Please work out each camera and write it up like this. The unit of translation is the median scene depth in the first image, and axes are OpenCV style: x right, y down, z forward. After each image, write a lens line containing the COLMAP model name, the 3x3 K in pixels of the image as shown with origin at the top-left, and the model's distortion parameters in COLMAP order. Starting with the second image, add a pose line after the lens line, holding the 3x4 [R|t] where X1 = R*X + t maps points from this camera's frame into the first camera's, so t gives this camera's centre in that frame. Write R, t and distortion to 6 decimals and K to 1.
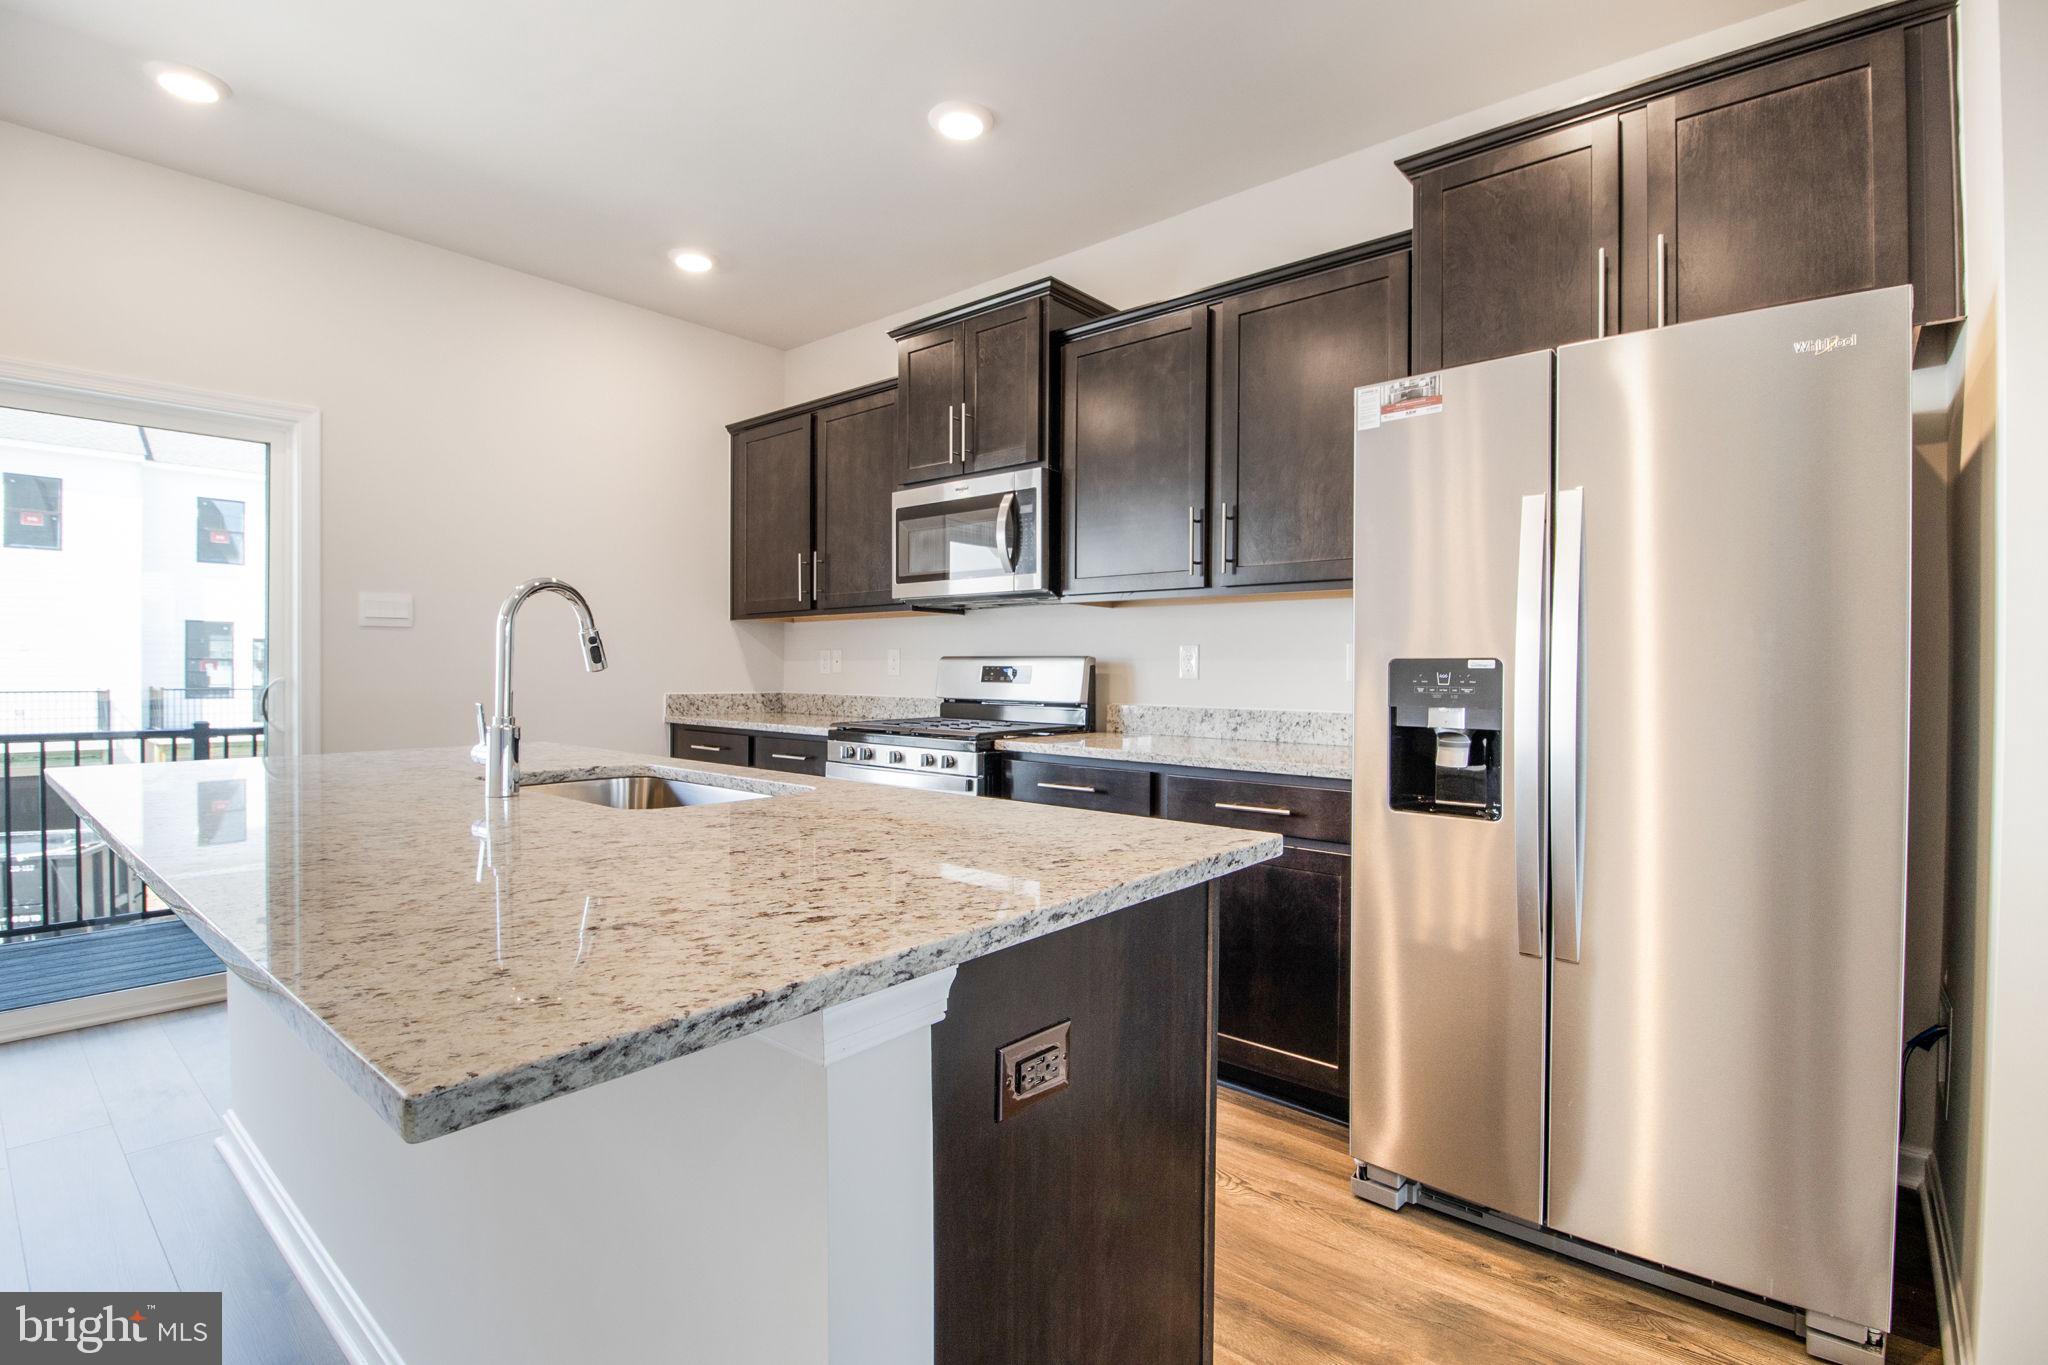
lens RADIAL K [[967.3, 0, 1024.0], [0, 967.3, 682.5], [0, 0, 1]] dist [-0.002891, -0.000585]
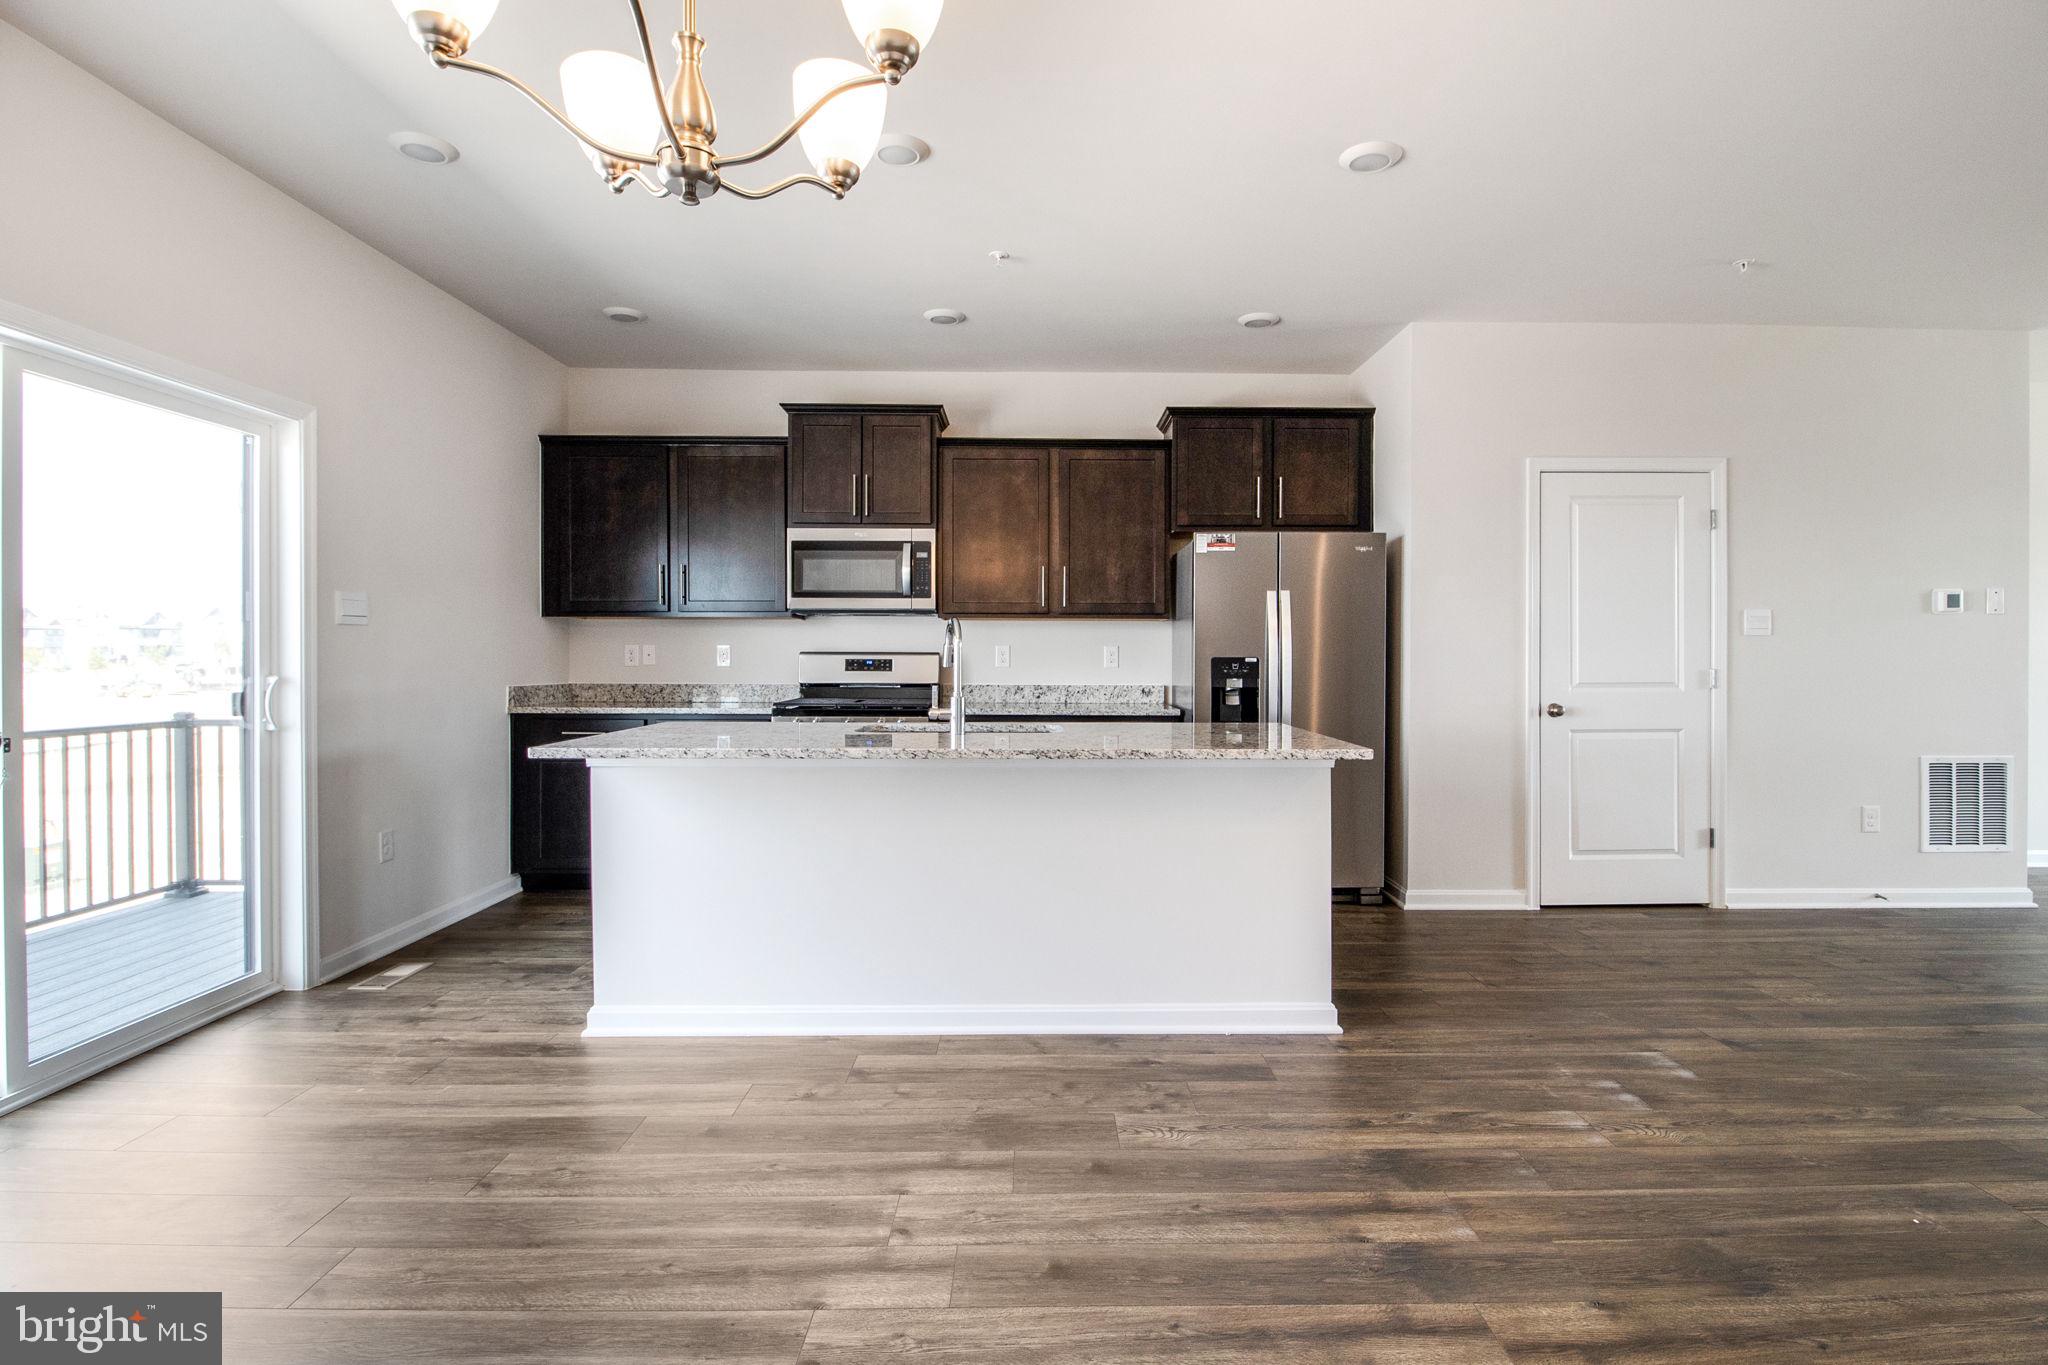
lens RADIAL K [[1024.2, 0, 1025.3], [0, 1024.2, 651.8], [0, 0, 1]] dist [-0.003459, -0.000236]
pose [[0.746799, -0.001267, 0.665048, -0.930094], [0.011298, 0.999878, -0.010783, -0.010329], [-0.664953, 0.015567, 0.746723, -0.288598]]
